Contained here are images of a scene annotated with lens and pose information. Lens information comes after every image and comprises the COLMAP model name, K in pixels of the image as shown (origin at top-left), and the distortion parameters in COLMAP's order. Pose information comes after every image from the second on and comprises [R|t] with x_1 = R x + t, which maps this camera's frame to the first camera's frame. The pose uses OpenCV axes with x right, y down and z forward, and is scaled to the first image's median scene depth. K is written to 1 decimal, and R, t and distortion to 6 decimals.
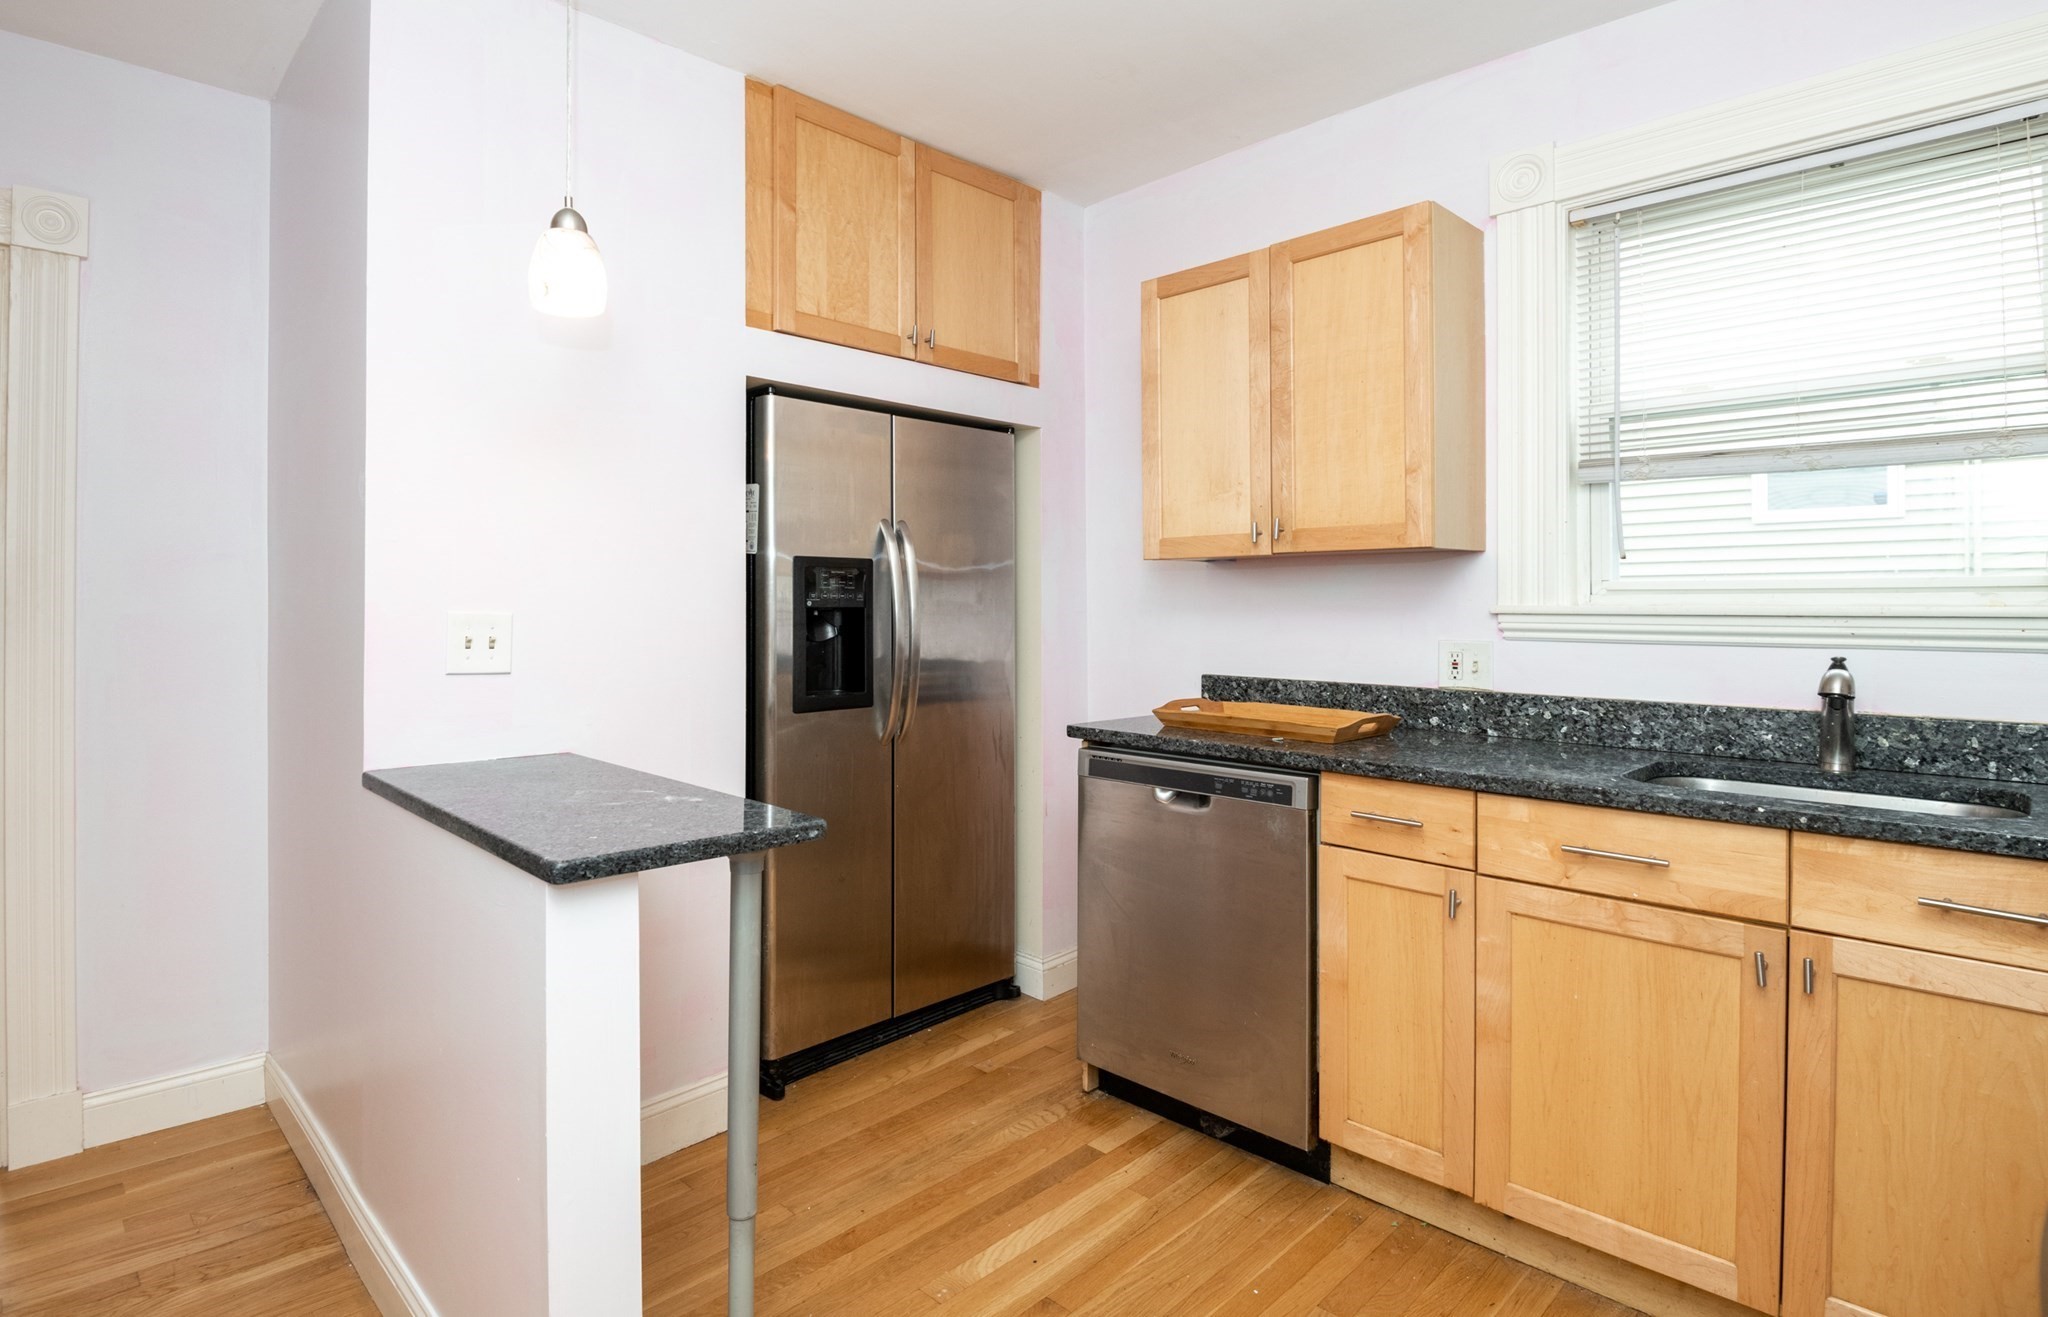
lens RADIAL K [[1027.1, 0, 921.9], [0, 1027.1, 596.2], [0, 0, 1]] dist [-0.007988, -0.009872]
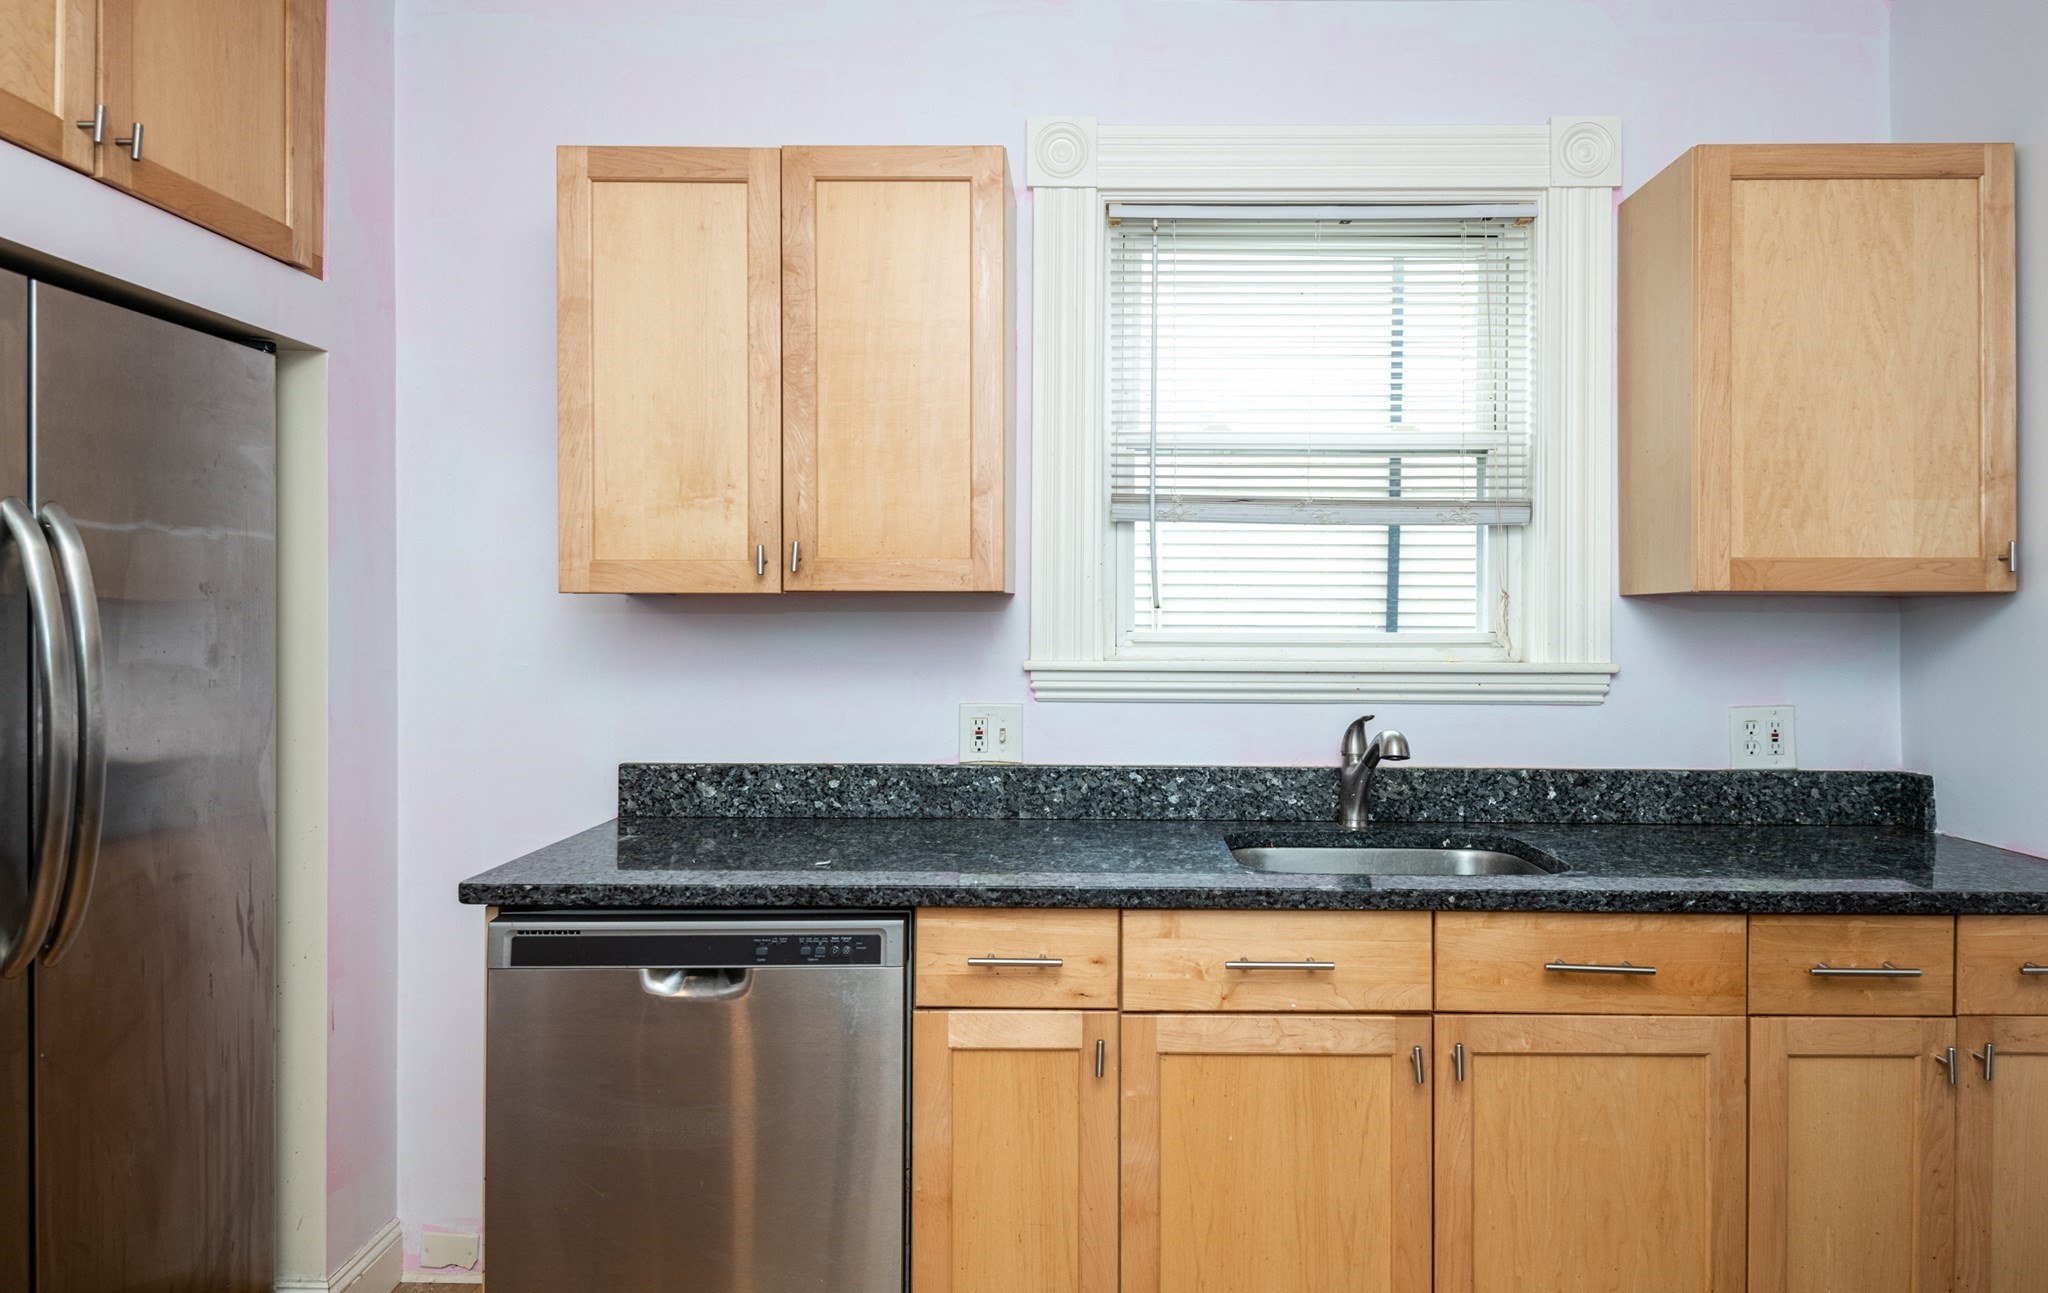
lens RADIAL K [[1241.5, 0, 1085.0], [0, 1241.5, 612.9], [0, 0, 1]] dist [0.020197, -0.017648]
pose [[0.672775, 0.003676, 0.739838, -0.149819], [-0.008522, 0.999960, 0.002781, -0.032231], [-0.739798, -0.008176, 0.672779, 0.290997]]
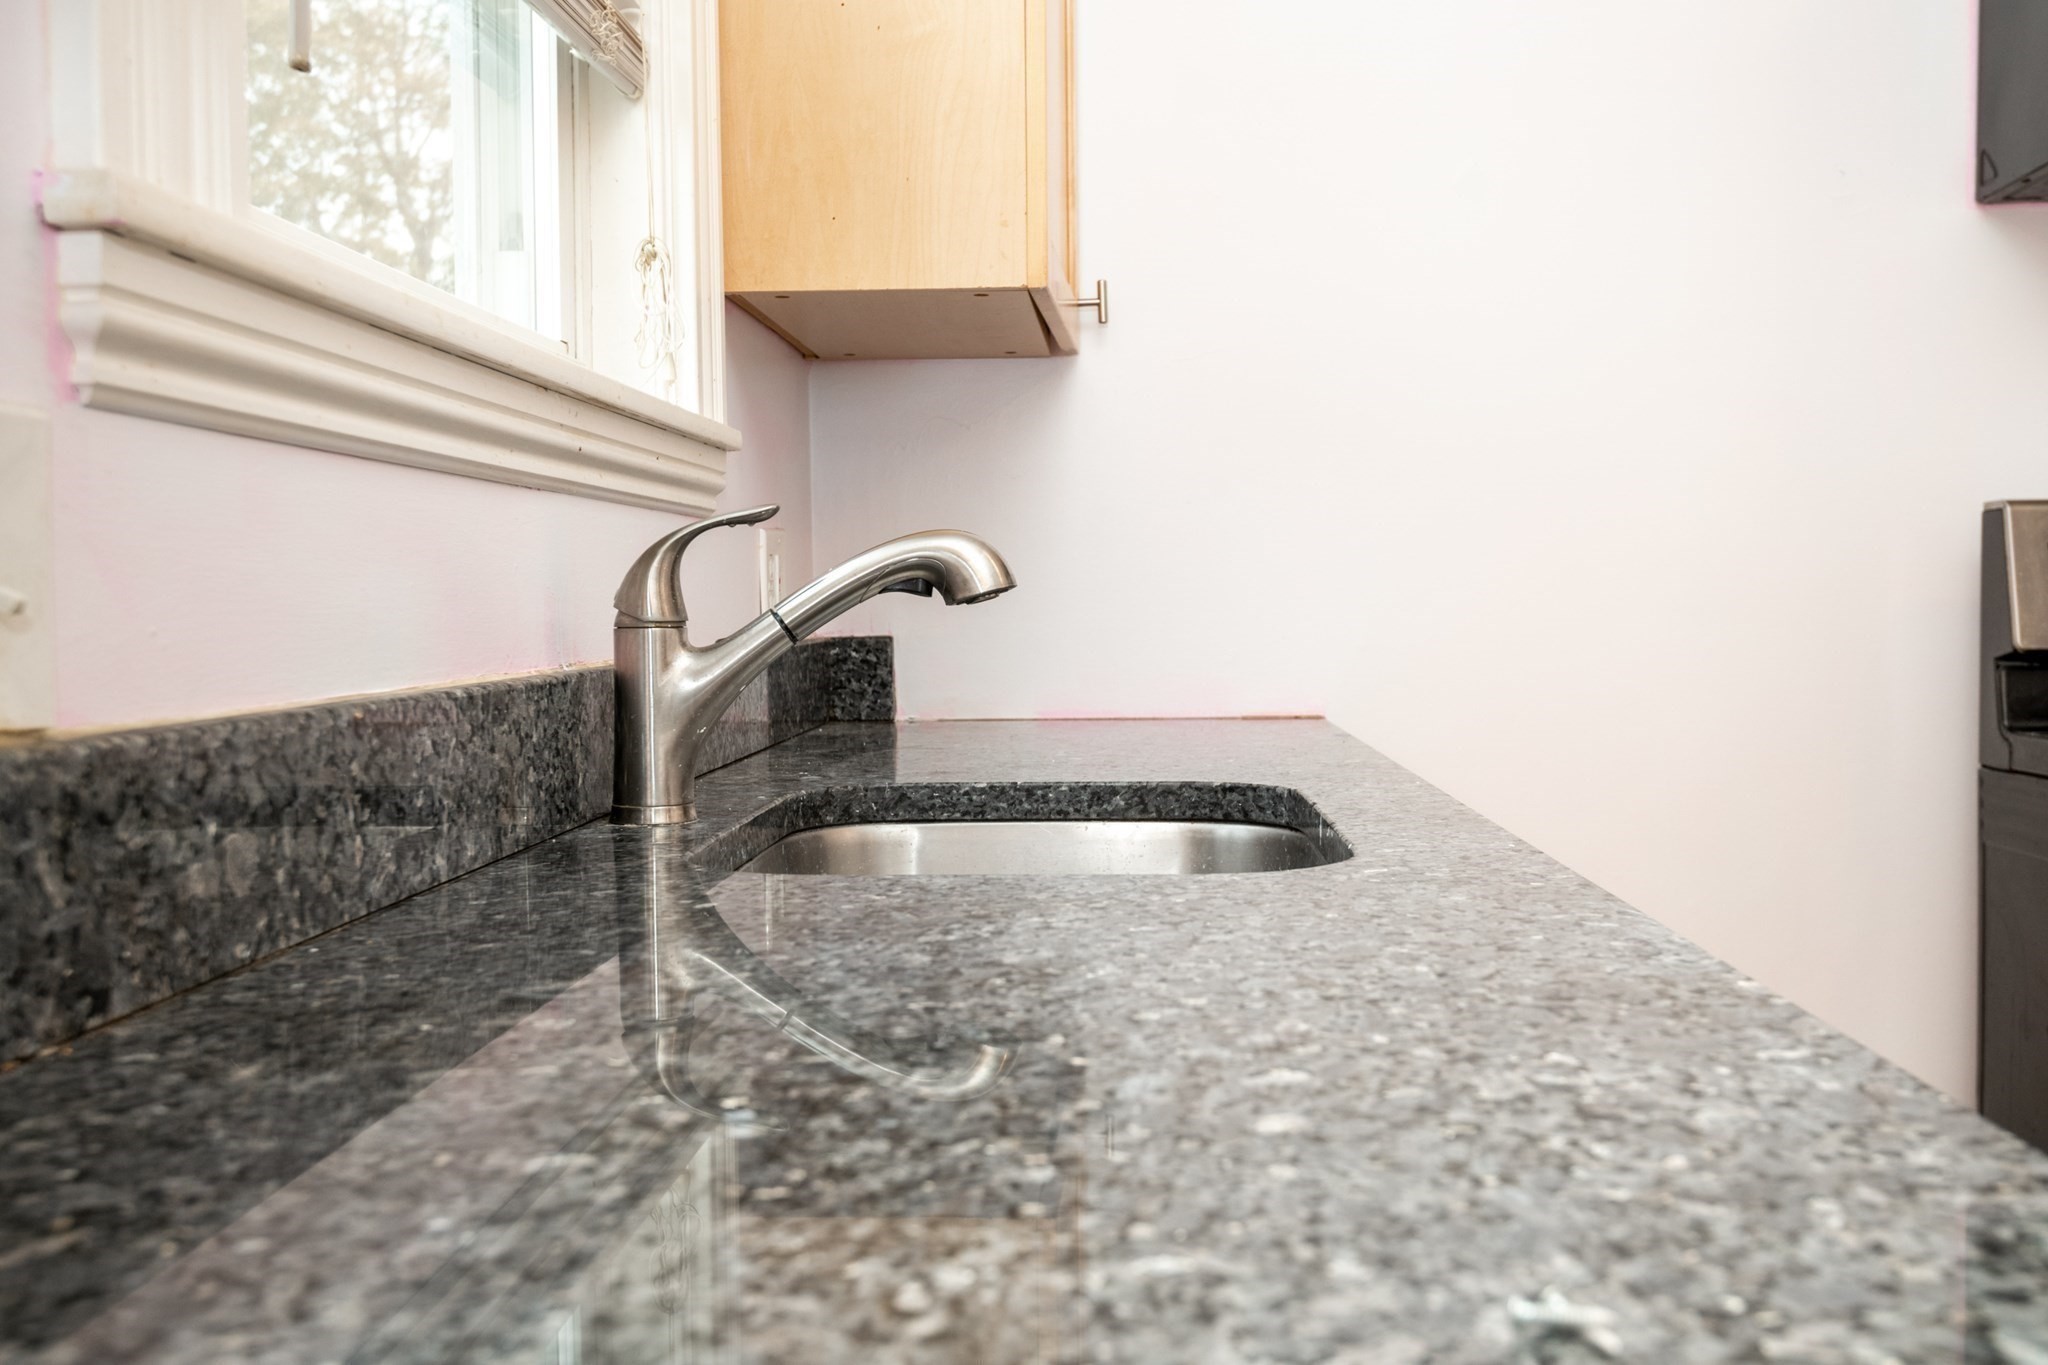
lens RADIAL K [[1907.5, 0, 1070.5], [0, 1907.5, 664.8], [0, 0, 1]] dist [0.033298, 0.000000]
pose [[-0.712772, -0.030374, 0.700738, 0.253795], [-0.007312, 0.999329, 0.035879, 0.071707], [-0.701358, 0.020450, -0.712516, 1.103436]]
